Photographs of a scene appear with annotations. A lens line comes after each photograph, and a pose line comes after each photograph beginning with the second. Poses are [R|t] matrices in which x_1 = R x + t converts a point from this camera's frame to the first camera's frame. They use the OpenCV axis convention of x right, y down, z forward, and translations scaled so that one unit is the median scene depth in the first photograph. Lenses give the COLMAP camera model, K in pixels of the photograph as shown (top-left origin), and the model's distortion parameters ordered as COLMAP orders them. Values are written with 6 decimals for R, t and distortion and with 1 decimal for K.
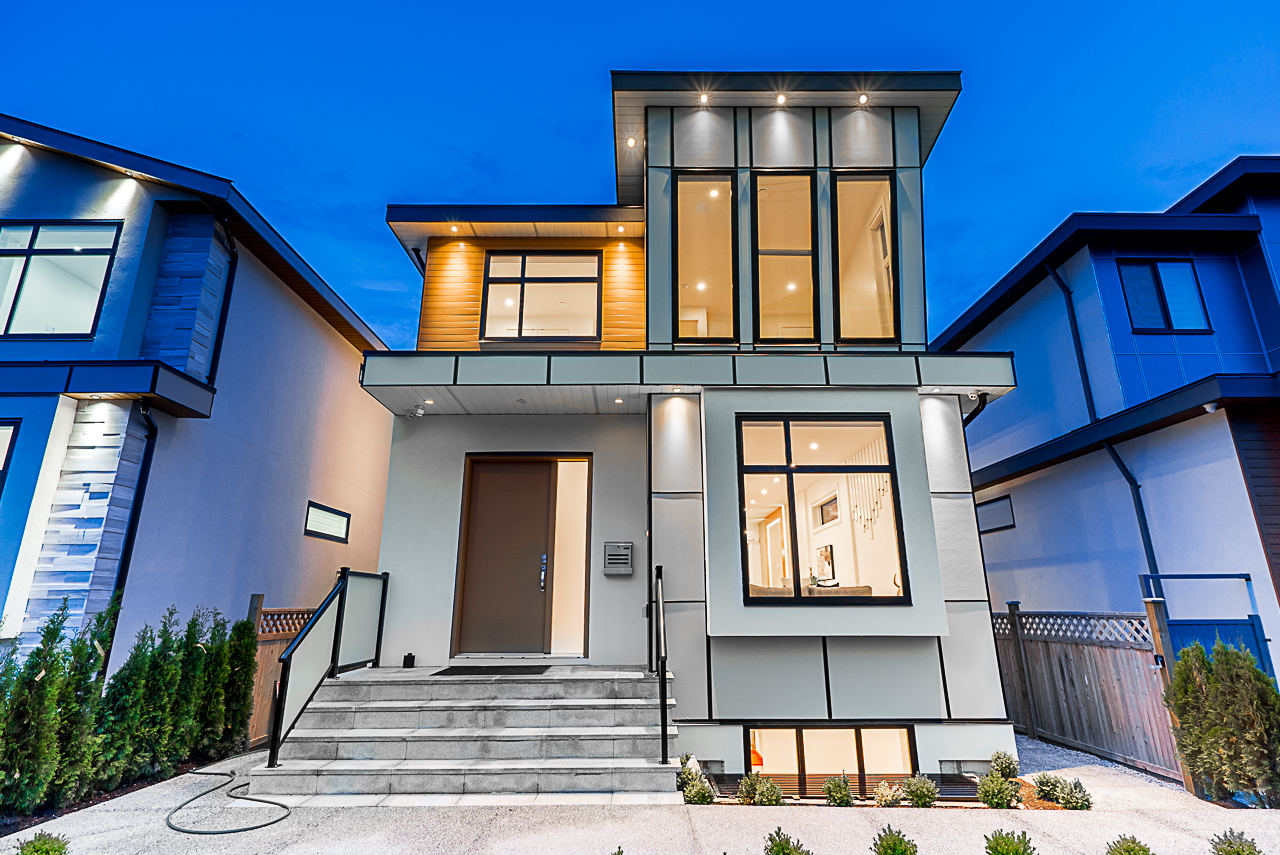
lens RADIAL K [[613.5, 0, 648.0], [0, 613.5, 431.1], [0, 0, 1]] dist [0.001169, -0.000564]
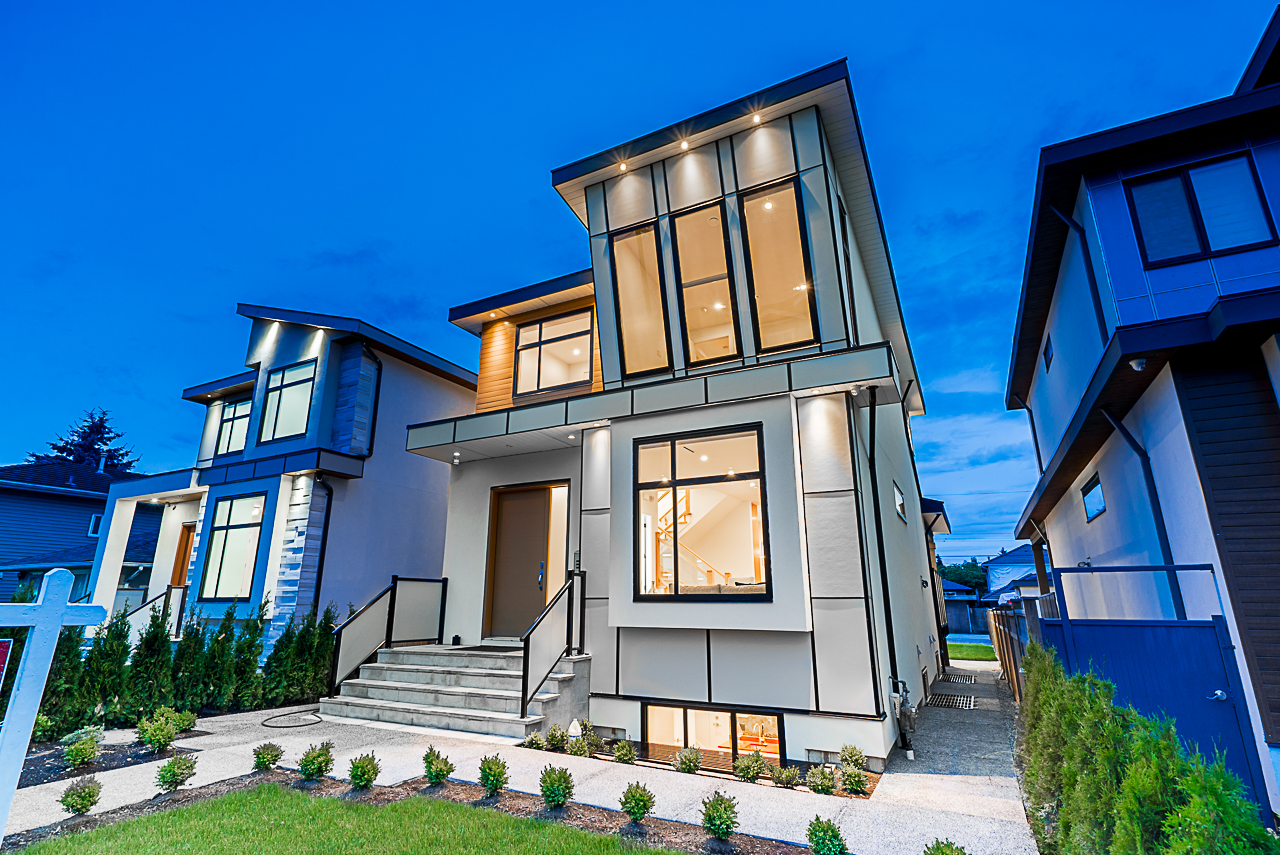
lens RADIAL K [[615.3, 0, 640.0], [0, 615.3, 427.5], [0, 0, 1]] dist [-0.001702, 0.000033]
pose [[0.881607, -0.125433, -0.455012, 0.679126], [0.125446, 0.991637, -0.030307, -0.013395], [0.455008, -0.030361, 0.889969, -0.047510]]
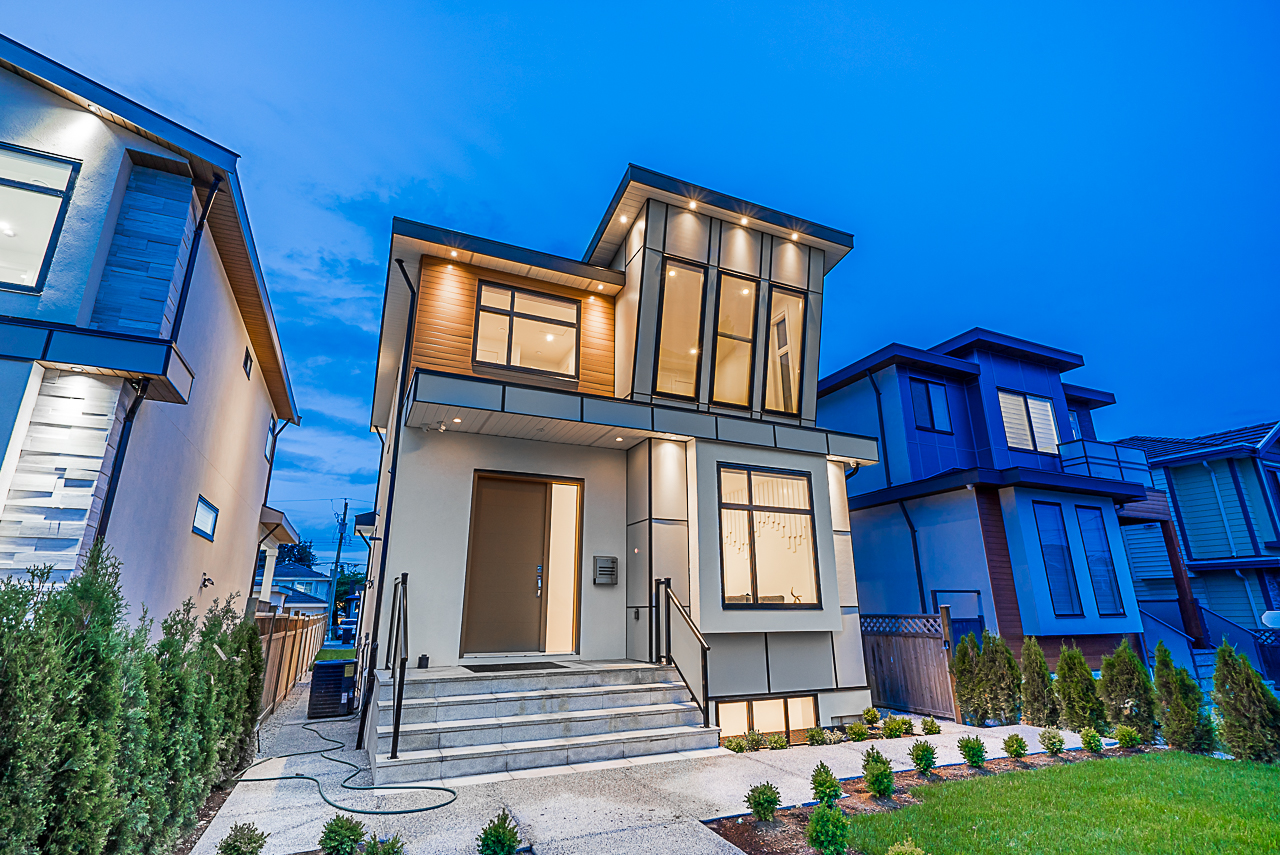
lens RADIAL K [[590.3, 0, 642.0], [0, 590.3, 435.2], [0, 0, 1]] dist [-0.000280, 0.000265]
pose [[0.913327, 0.115756, 0.390428, -0.485211], [-0.109765, 0.993242, -0.037708, -0.019109], [-0.392154, -0.008416, 0.919861, -0.086818]]
